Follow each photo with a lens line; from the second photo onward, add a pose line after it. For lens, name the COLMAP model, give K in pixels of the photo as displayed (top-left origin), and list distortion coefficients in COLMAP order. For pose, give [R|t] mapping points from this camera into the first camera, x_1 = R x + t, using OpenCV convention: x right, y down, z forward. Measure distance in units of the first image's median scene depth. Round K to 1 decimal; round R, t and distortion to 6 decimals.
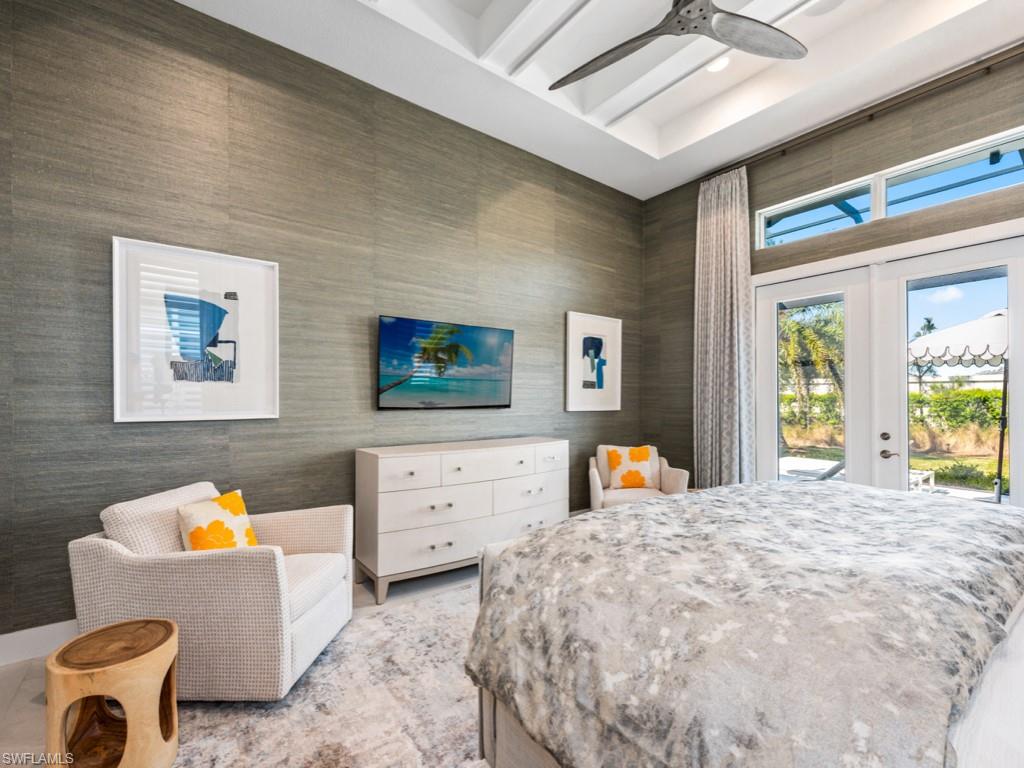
lens RADIAL K [[451.9, 0, 510.7], [0, 451.9, 405.4], [0, 0, 1]] dist [0.002199, 0.000460]
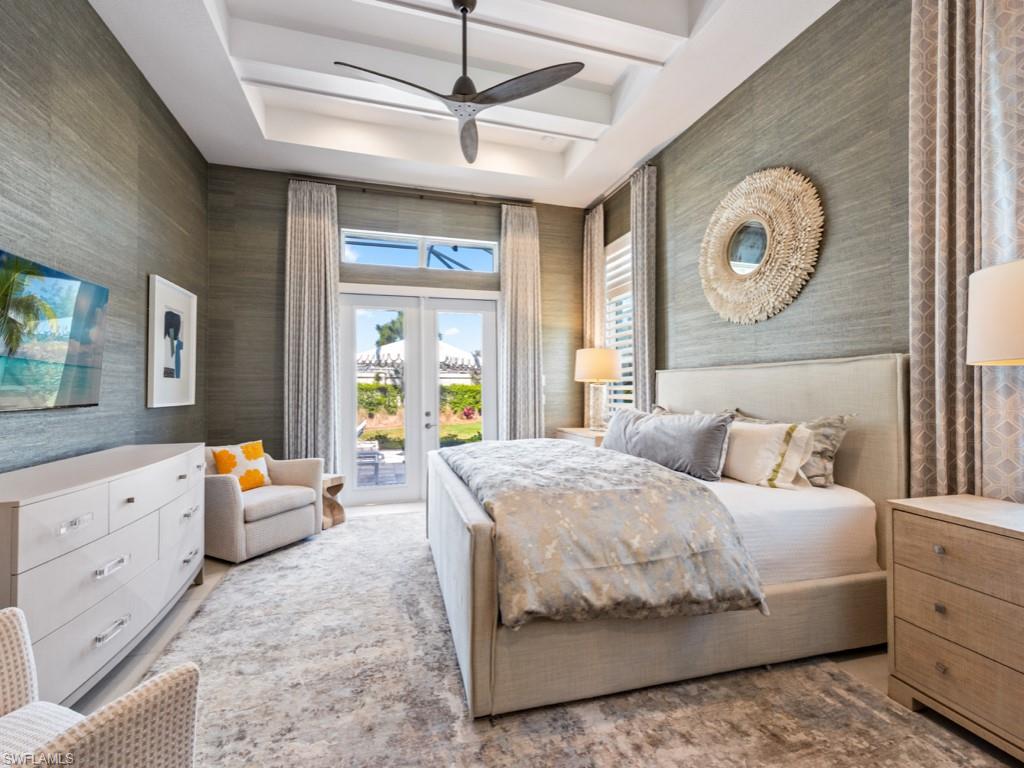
lens RADIAL K [[455.0, 0, 506.5], [0, 455.0, 387.4], [0, 0, 1]] dist [0.021769, -0.006889]
pose [[0.346295, -0.002116, 0.938123, -0.397053], [0.020775, 0.999770, -0.005414, -0.004454], [-0.937896, 0.021364, 0.346259, 0.195447]]
